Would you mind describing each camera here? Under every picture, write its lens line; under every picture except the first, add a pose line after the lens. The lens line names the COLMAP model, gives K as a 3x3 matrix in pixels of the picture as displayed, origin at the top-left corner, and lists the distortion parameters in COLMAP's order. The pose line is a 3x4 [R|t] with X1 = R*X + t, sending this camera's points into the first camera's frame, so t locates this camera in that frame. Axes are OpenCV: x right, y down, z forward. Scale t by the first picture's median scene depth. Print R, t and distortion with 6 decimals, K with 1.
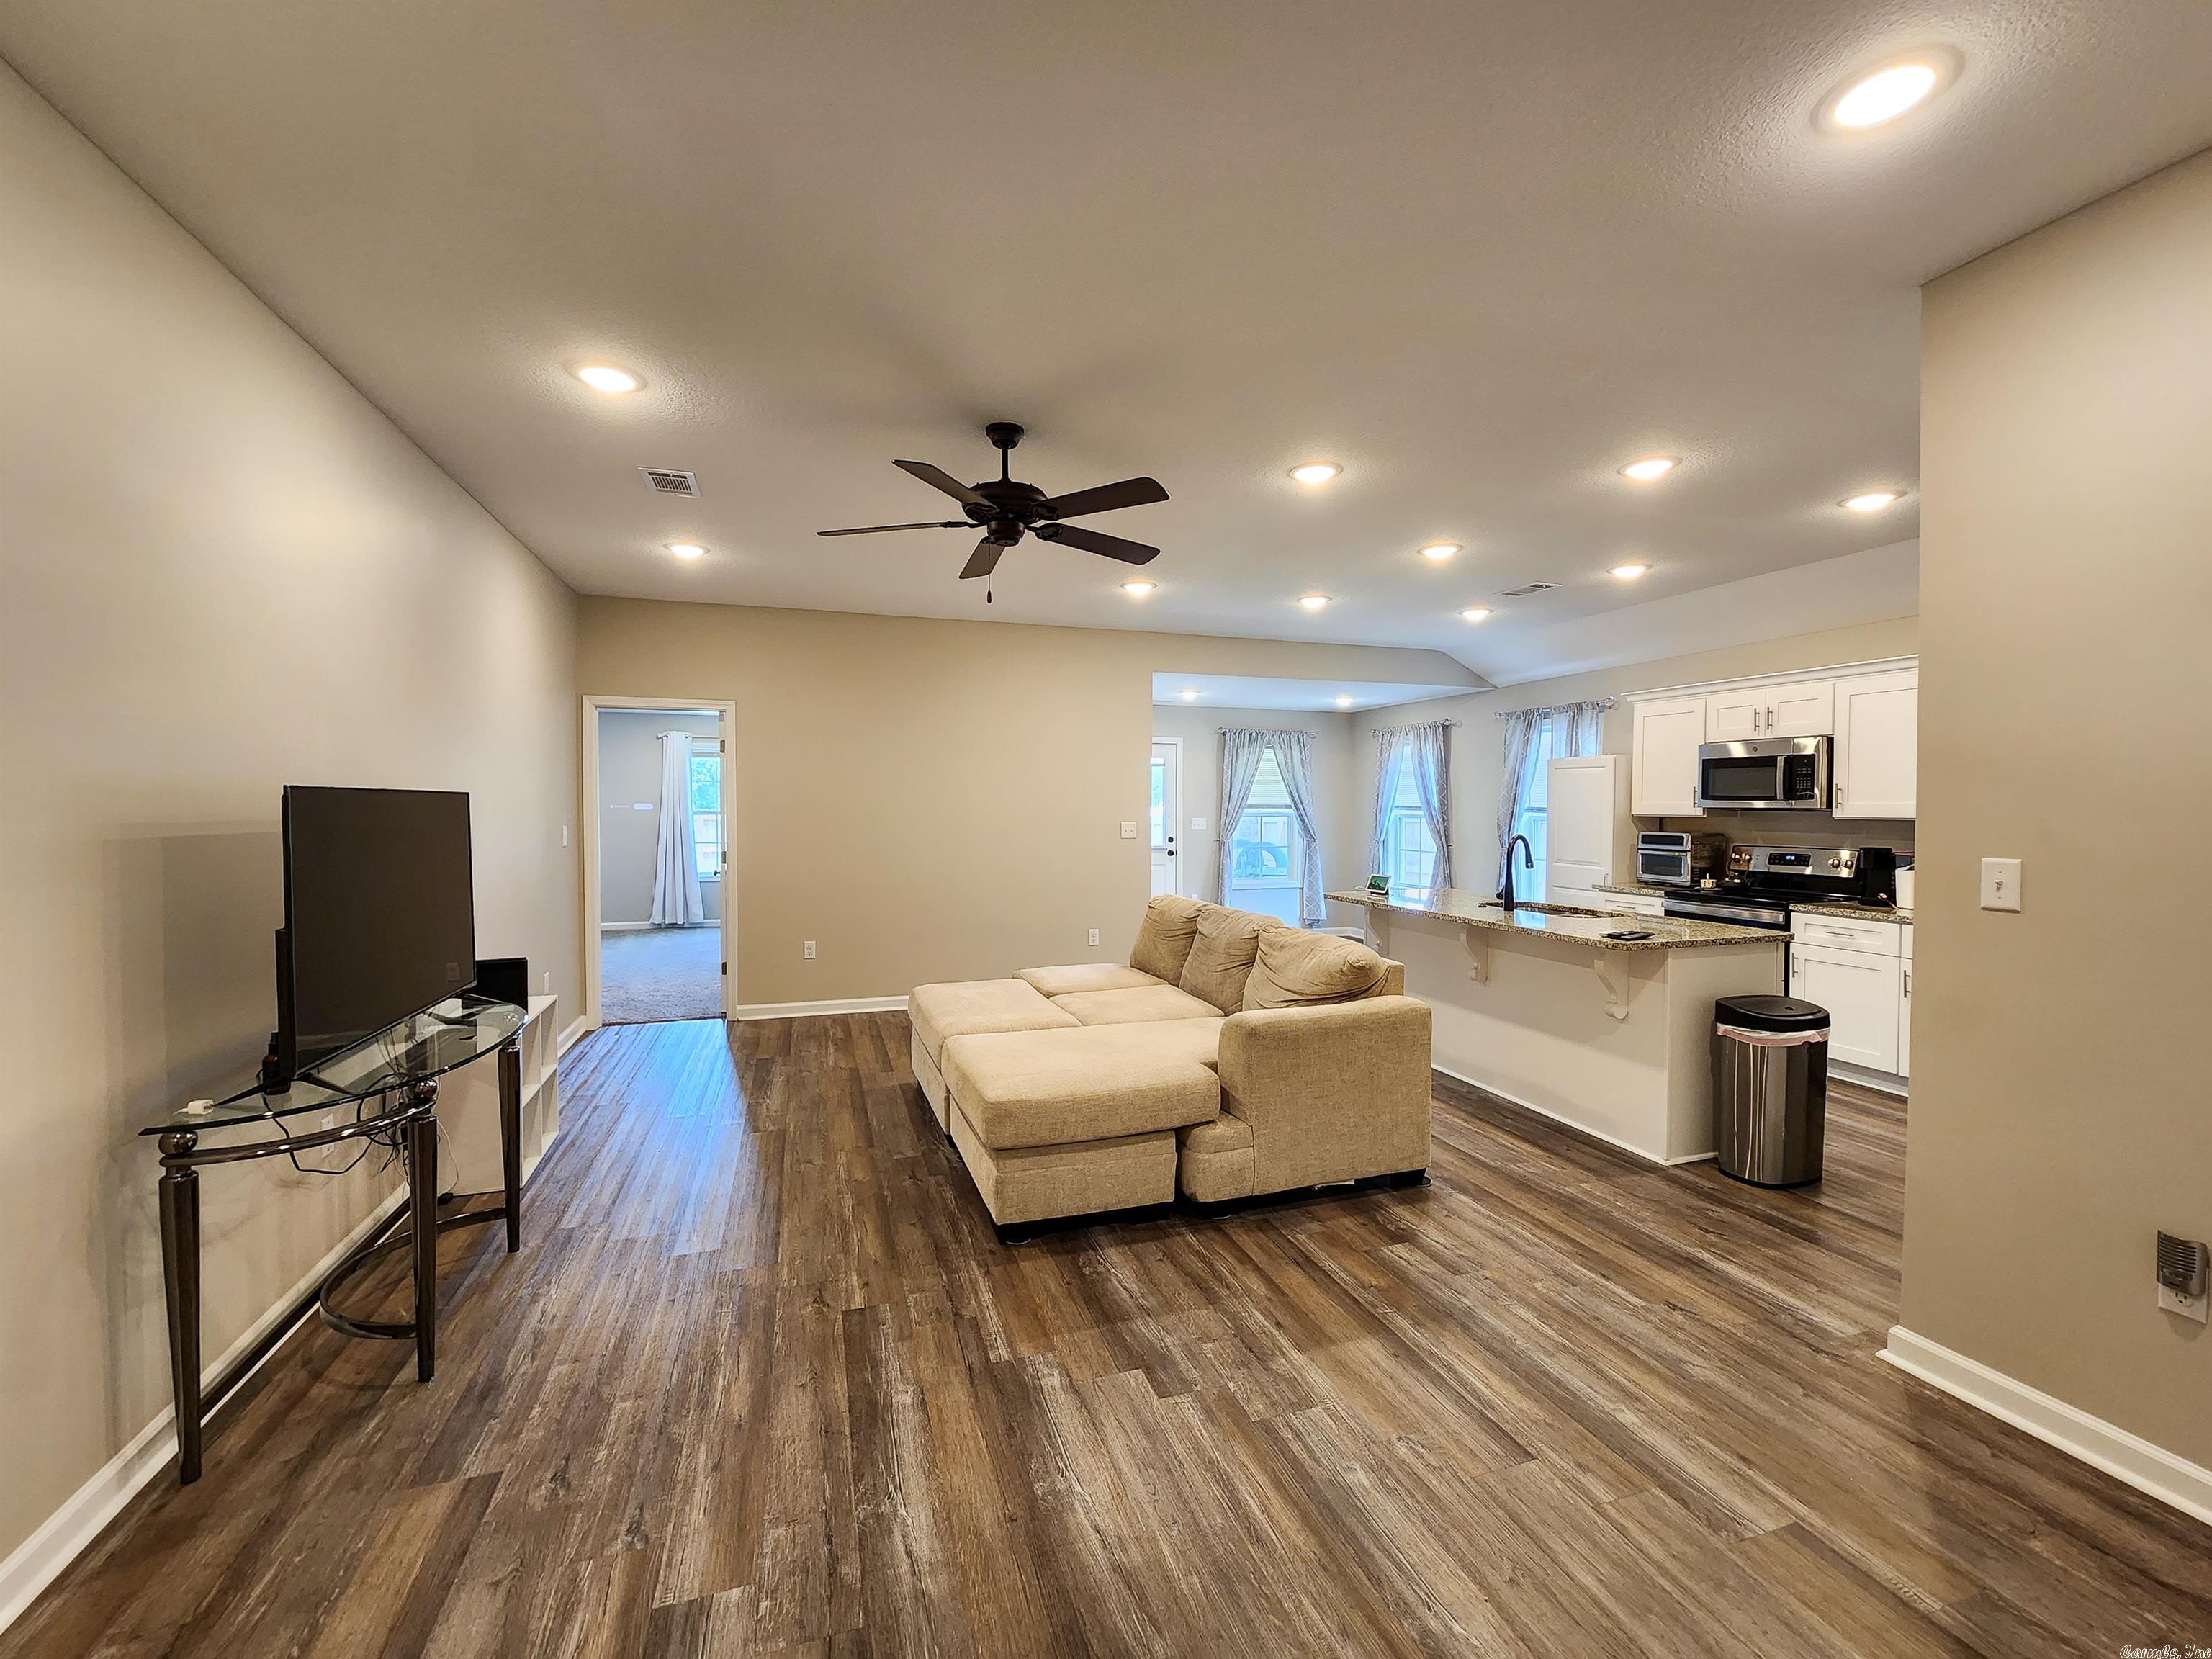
lens RADIAL K [[905.3, 0, 1105.2], [0, 905.3, 825.5], [0, 0, 1]] dist [0.000688, -0.000072]
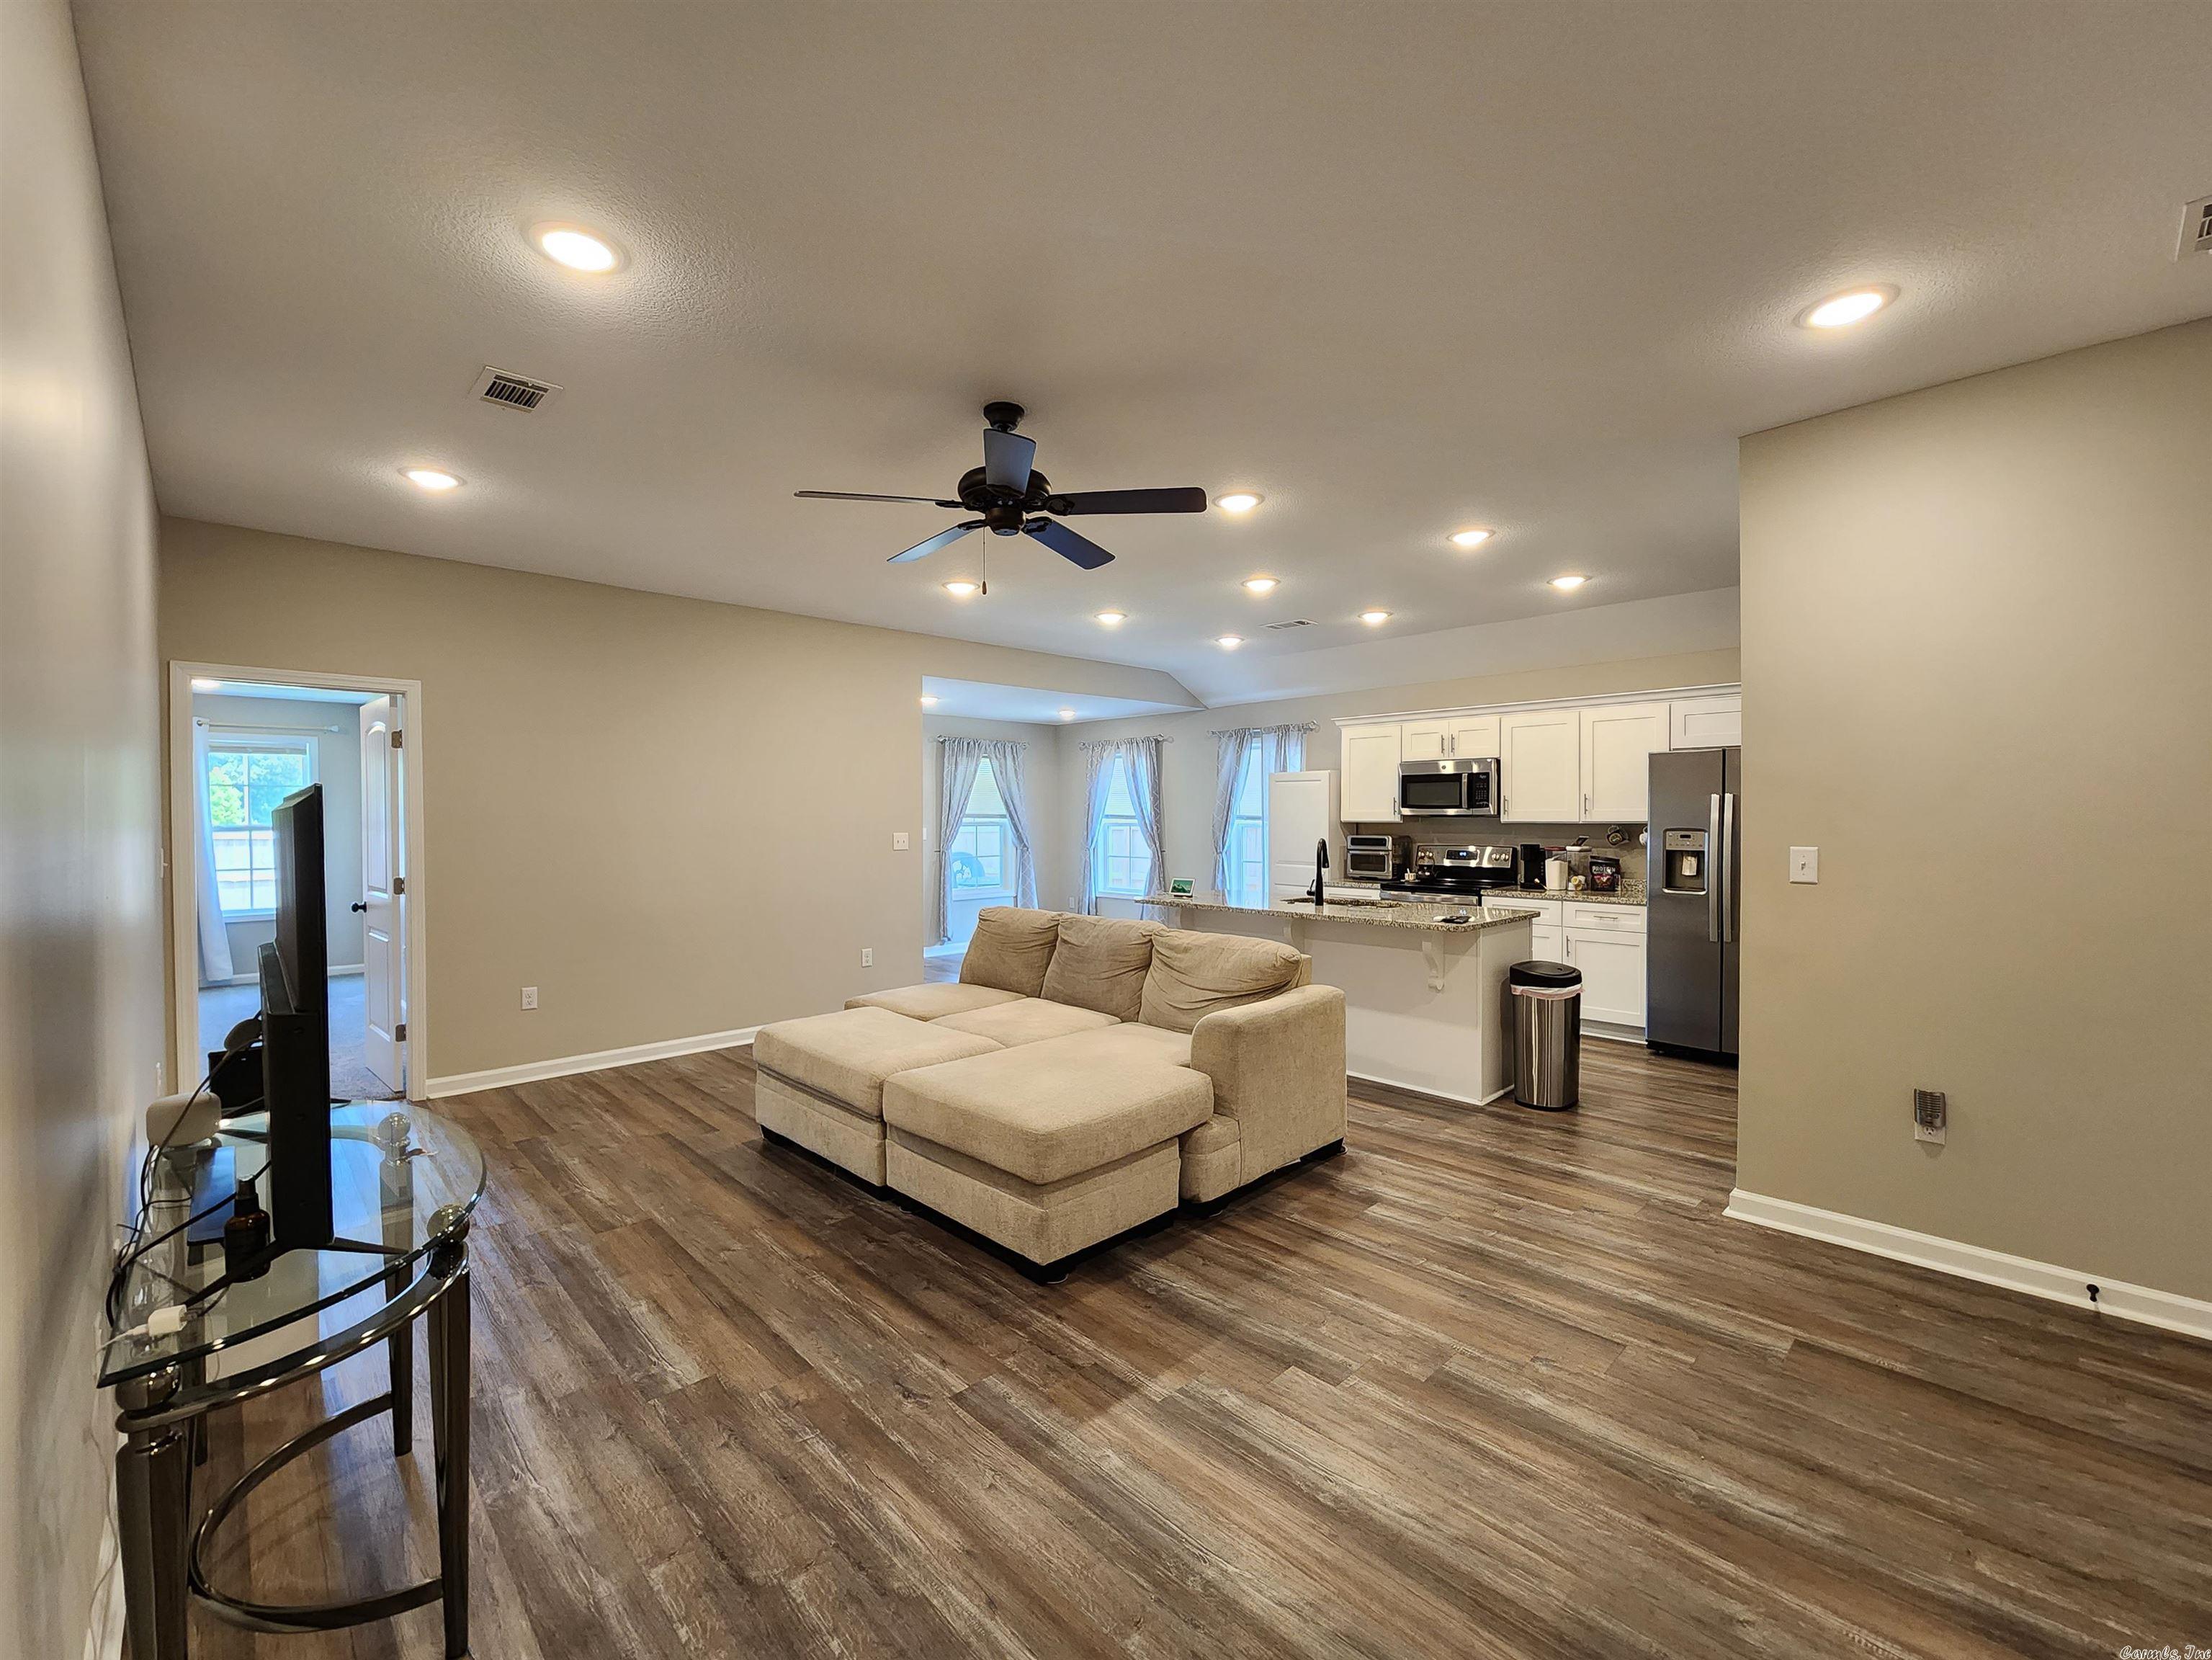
lens RADIAL K [[912.1, 0, 1099.2], [0, 912.1, 828.1], [0, 0, 1]] dist [0.001311, 0.000113]
pose [[0.902565, -0.010664, 0.430421, -0.275111], [0.014322, 0.999884, -0.005260, -0.001254], [-0.430315, 0.010912, 0.902613, 0.074185]]
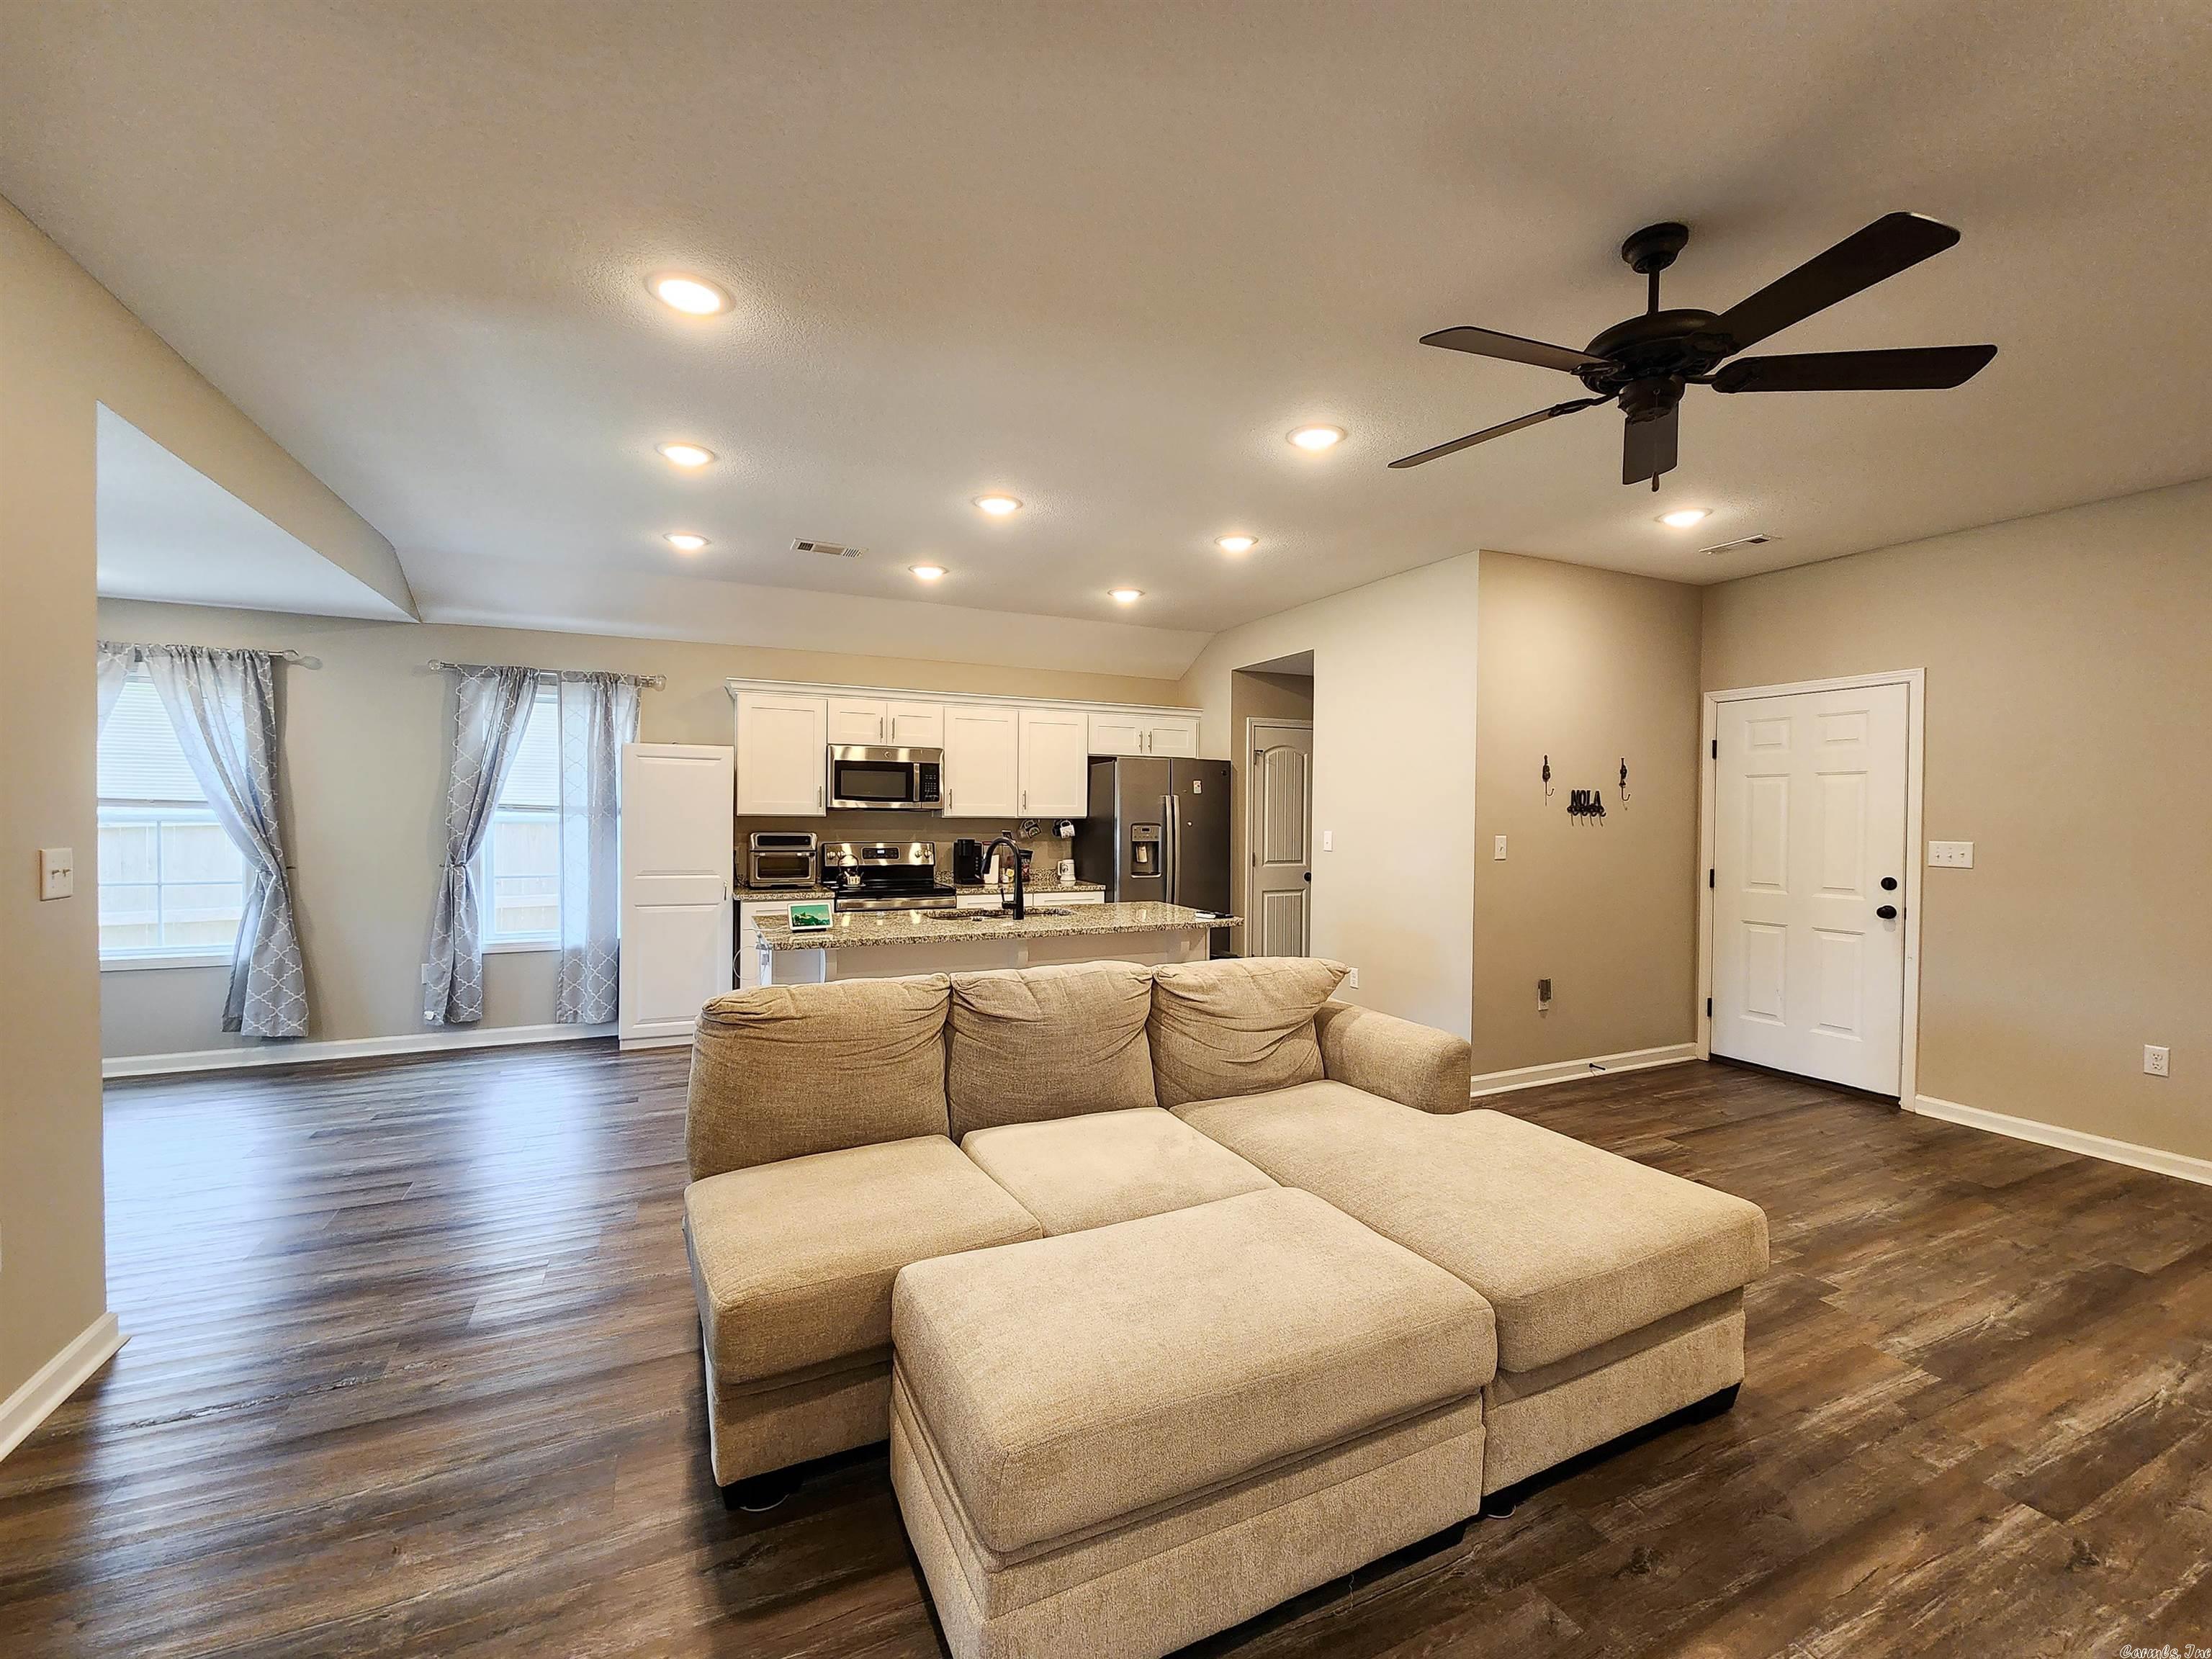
lens RADIAL K [[927.7, 0, 1099.9], [0, 927.7, 823.4], [0, 0, 1]] dist [0.006722, -0.004167]
pose [[-0.119703, -0.016481, 0.992673, -0.475518], [0.011395, 0.999774, 0.017973, -0.019873], [-0.992744, 0.013463, -0.119488, 0.950344]]
